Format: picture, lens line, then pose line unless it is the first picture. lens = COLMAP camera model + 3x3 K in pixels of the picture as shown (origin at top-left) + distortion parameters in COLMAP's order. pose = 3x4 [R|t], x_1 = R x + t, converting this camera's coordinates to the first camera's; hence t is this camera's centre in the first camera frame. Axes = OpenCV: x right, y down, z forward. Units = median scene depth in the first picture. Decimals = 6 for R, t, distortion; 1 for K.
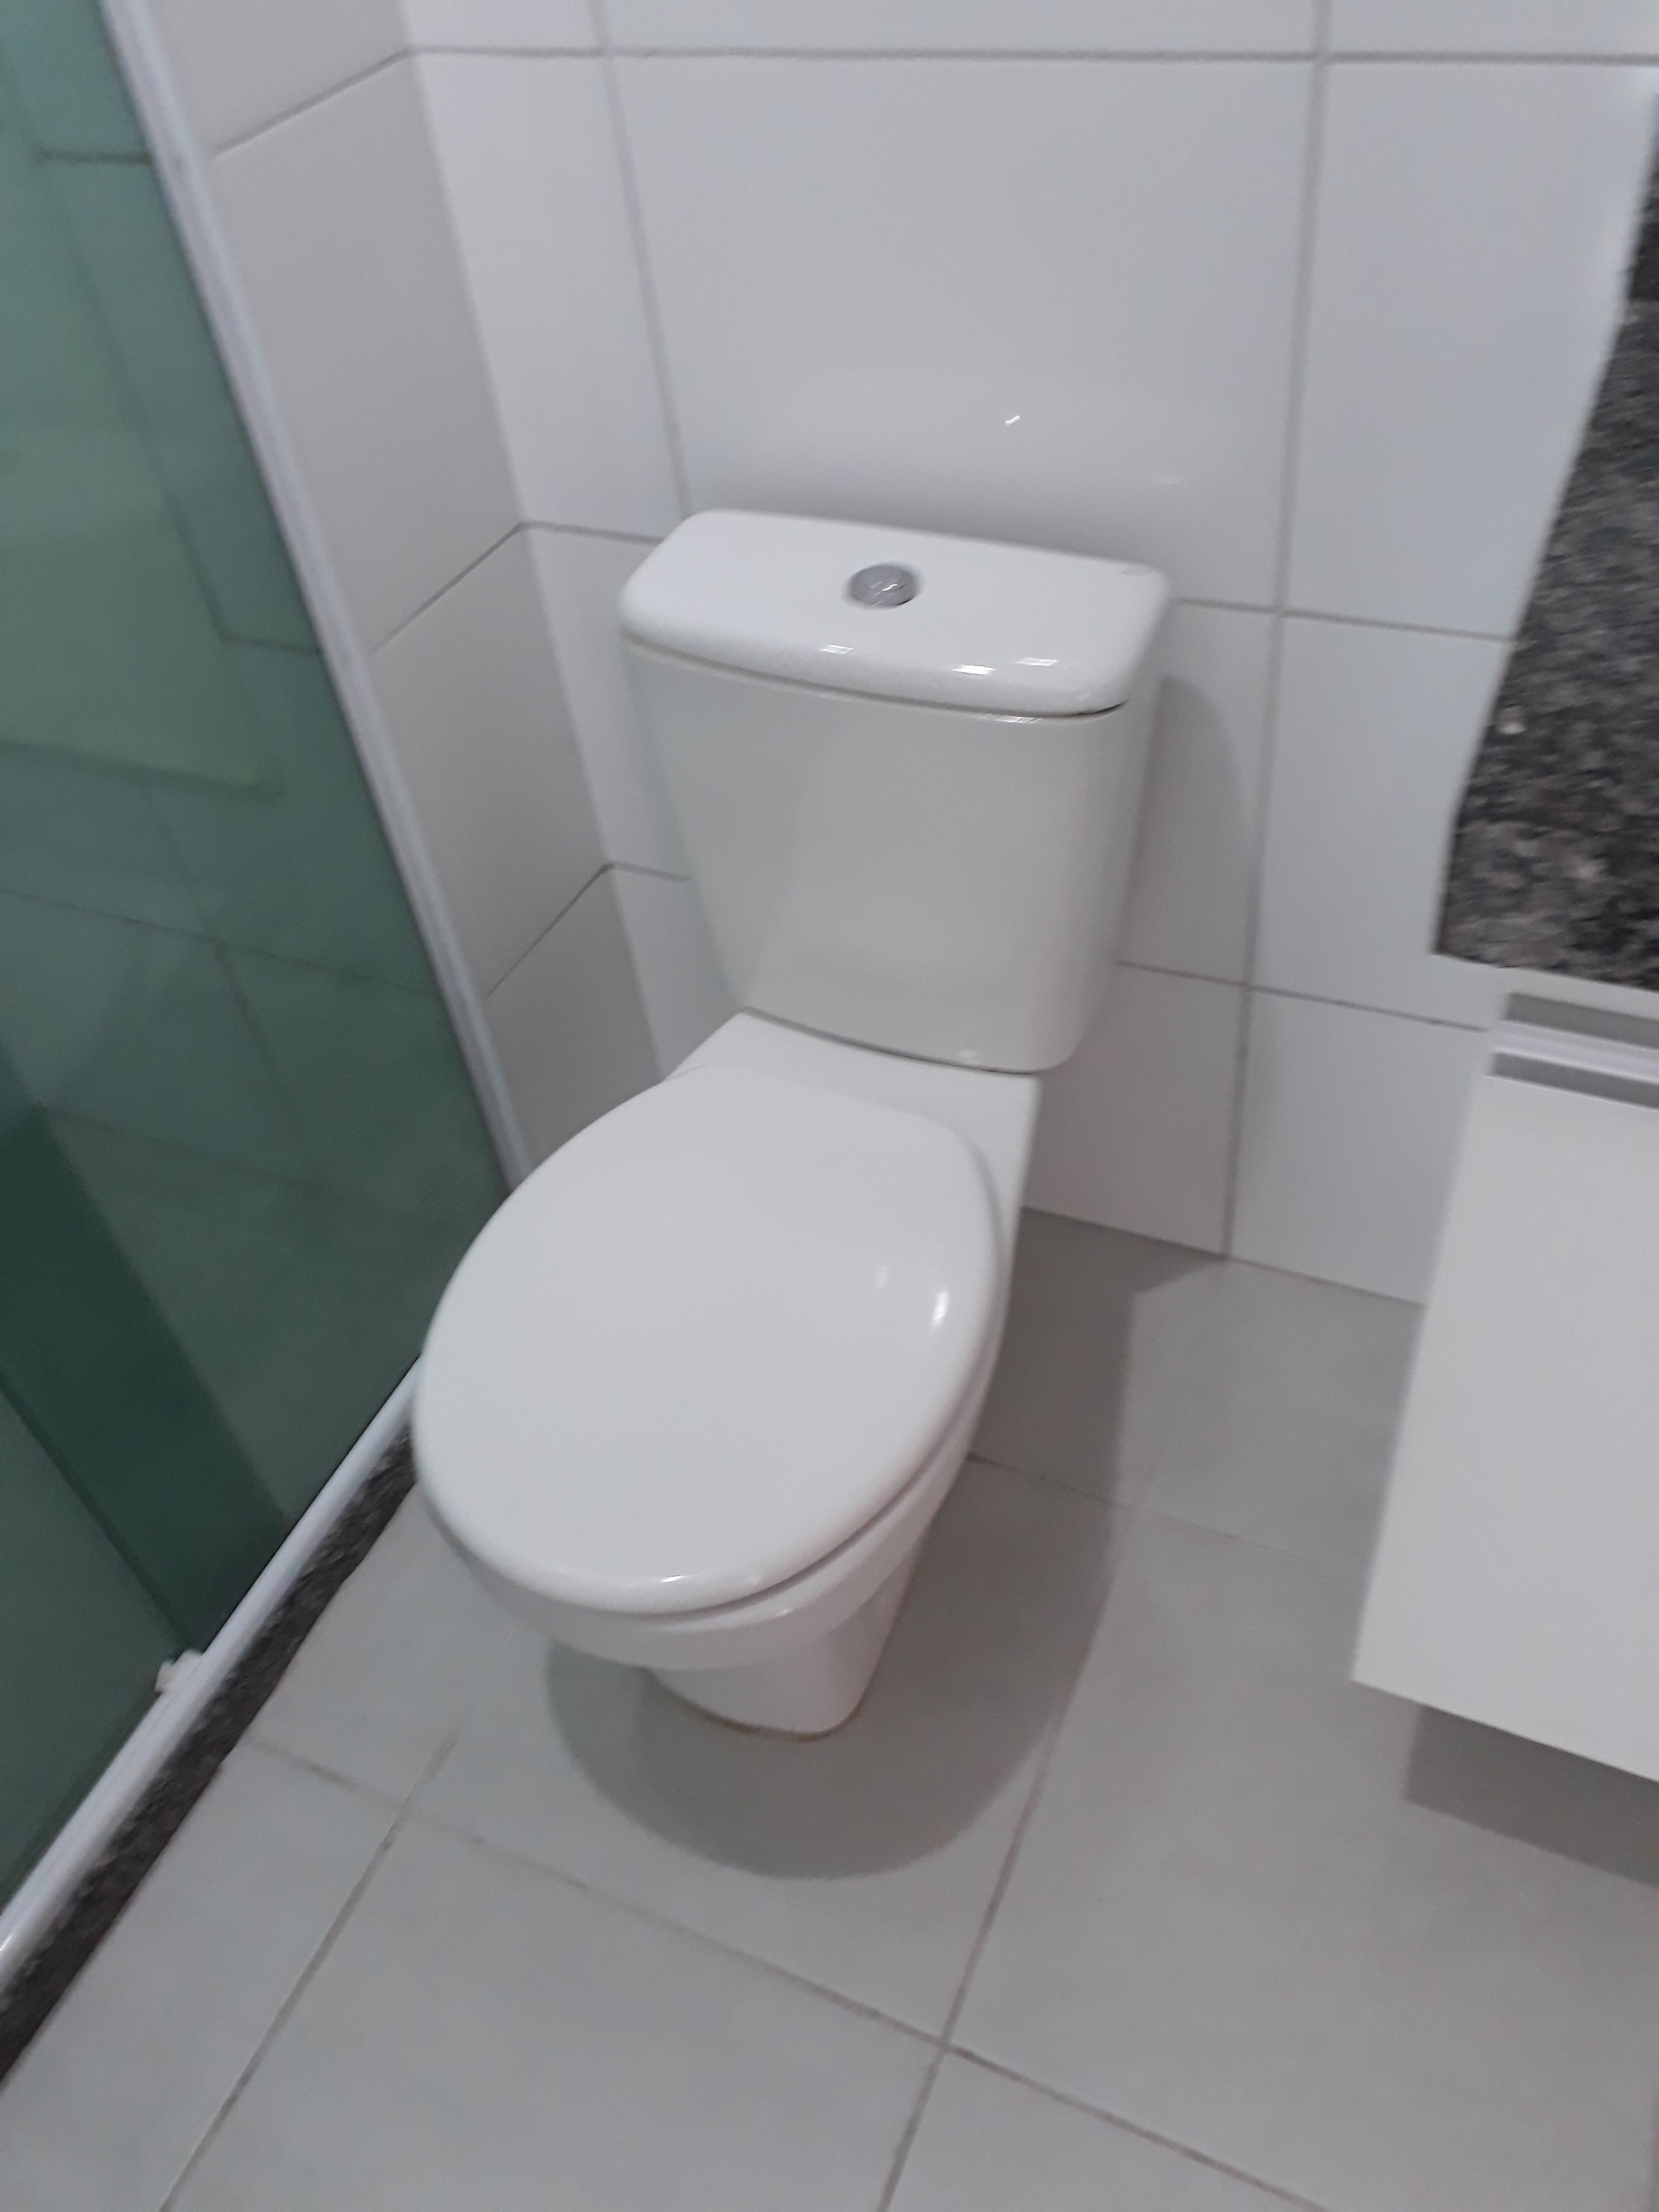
lens RADIAL K [[1758.2, 0, 790.2], [0, 1758.2, 1060.7], [0, 0, 1]] dist [-0.013748, -0.001330]
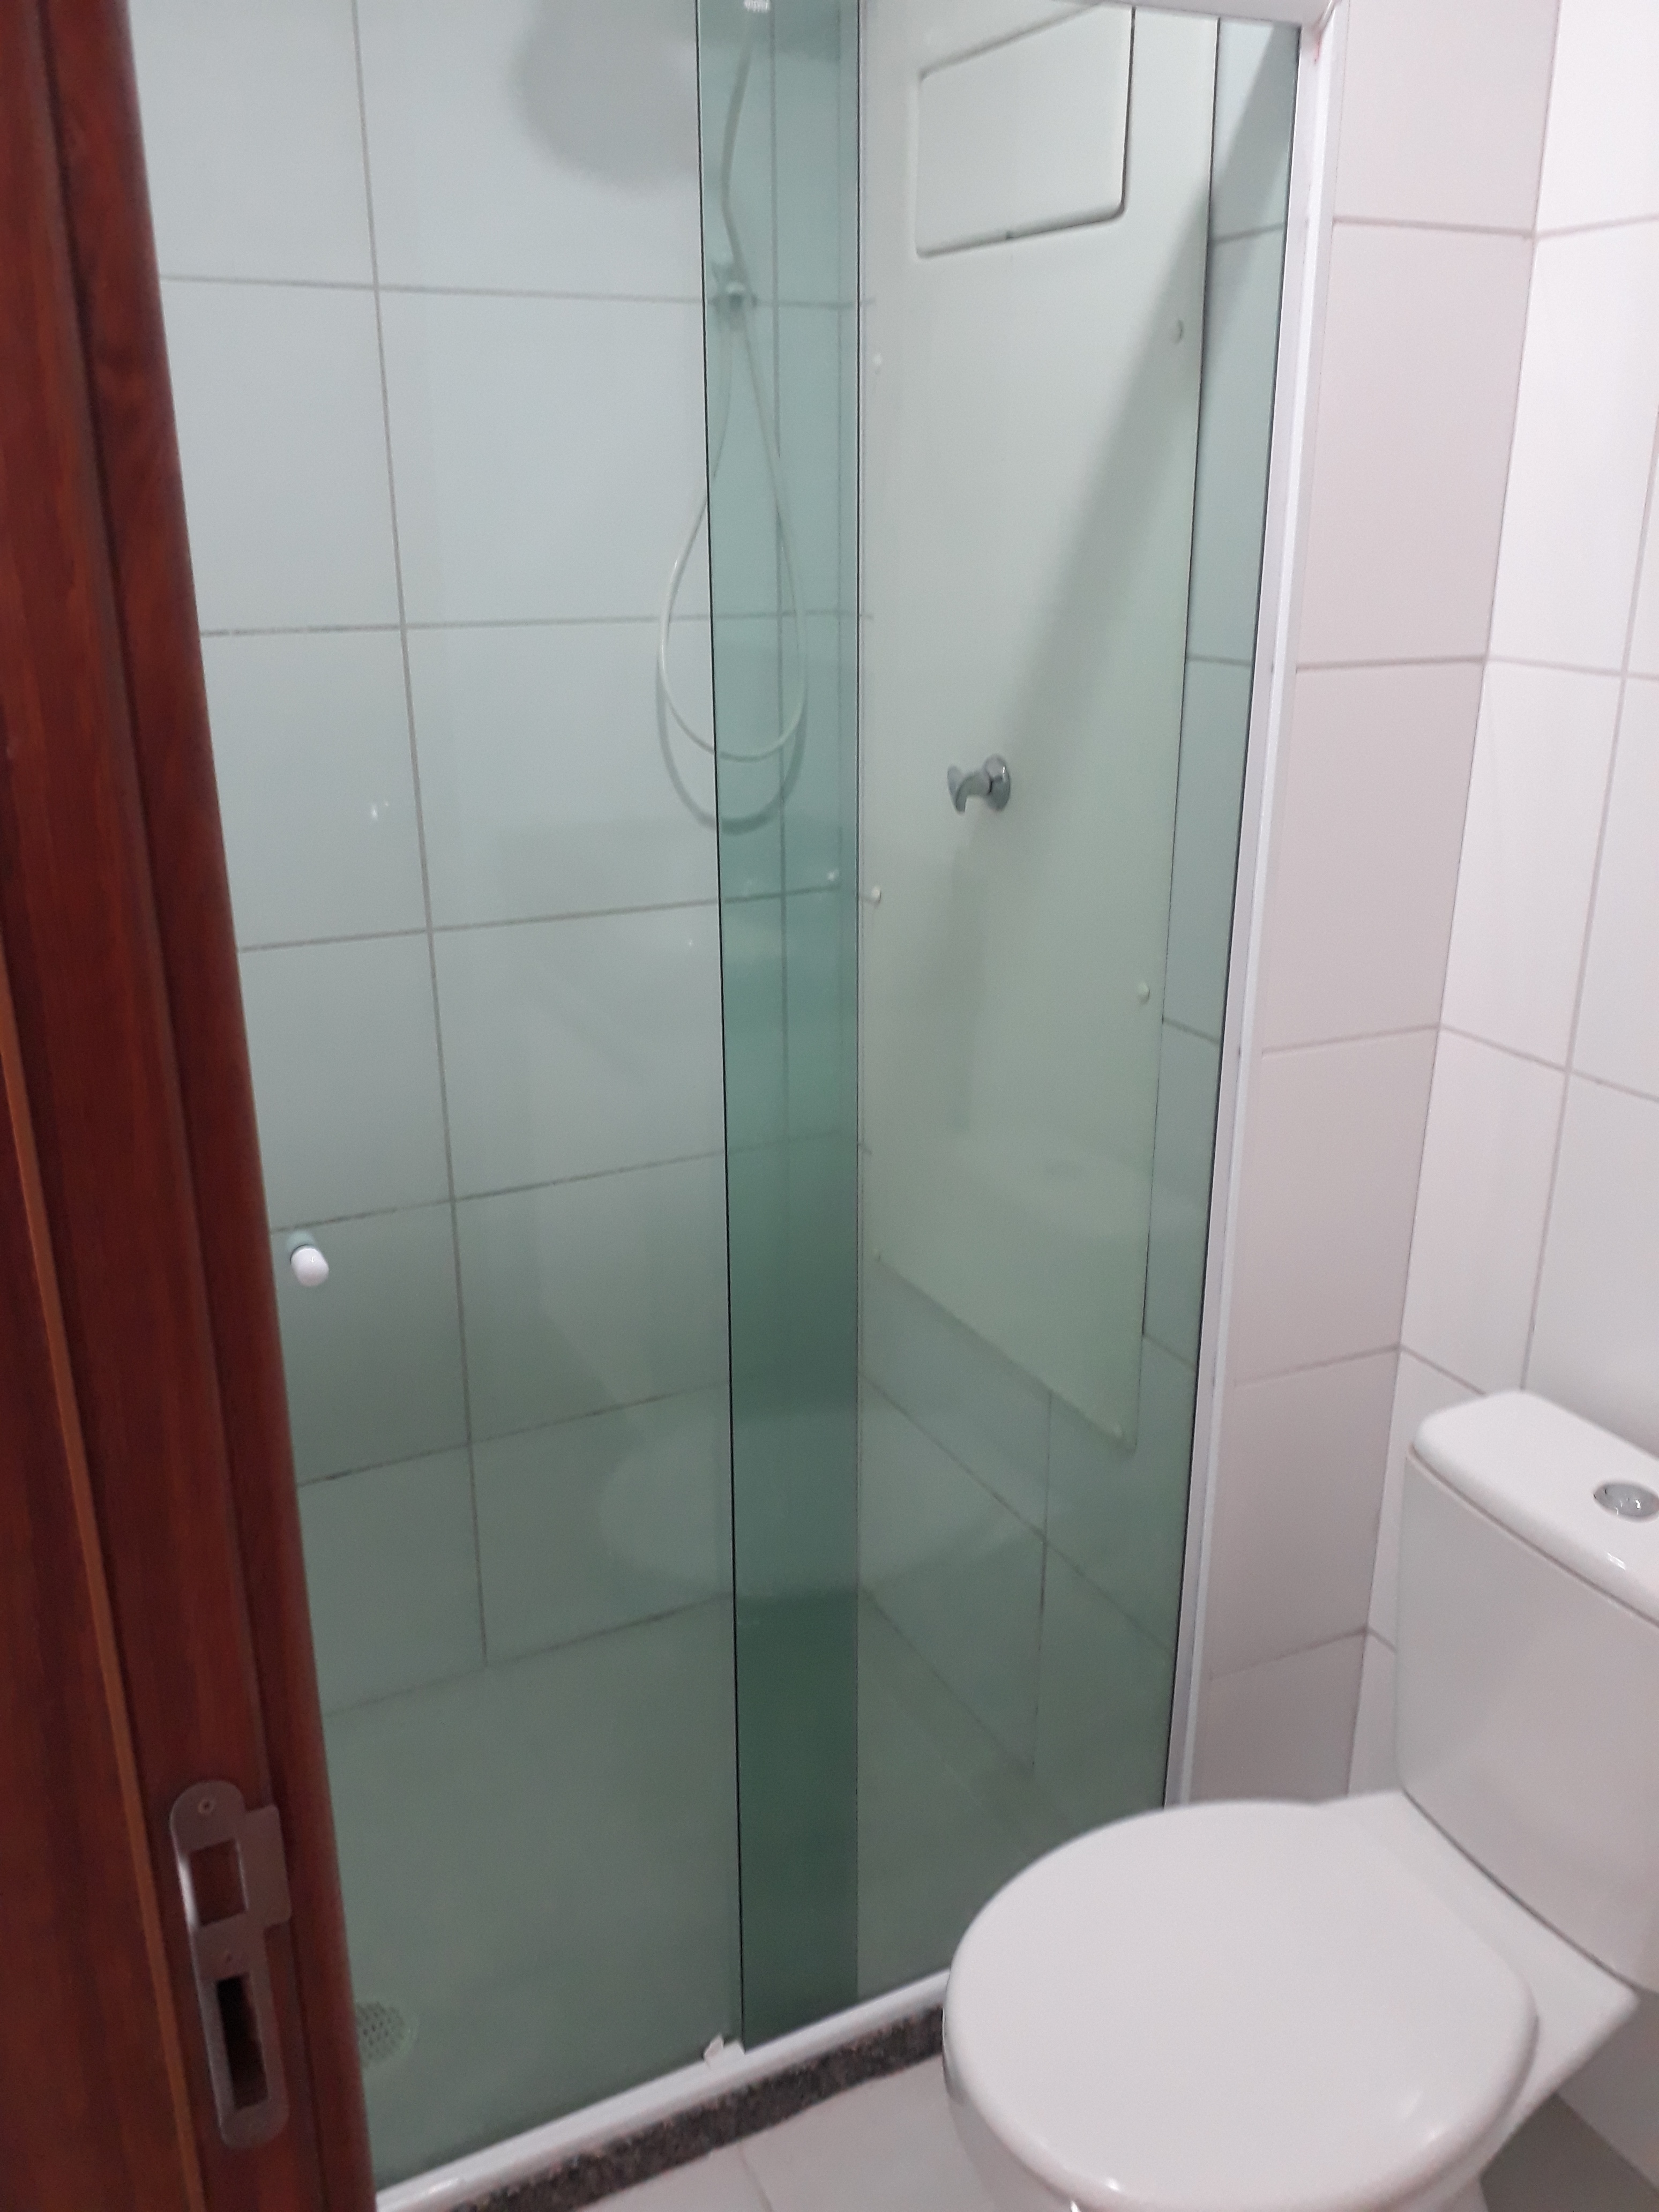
lens RADIAL K [[1758.2, 0, 825.9], [0, 1758.2, 1106.4], [0, 0, 1]] dist [-0.013748, -0.001330]
pose [[0.787313, 0.324683, -0.524137, 0.163806], [-0.501045, 0.832328, -0.237031, 0.071750], [0.359295, 0.449234, 0.817983, -0.328102]]
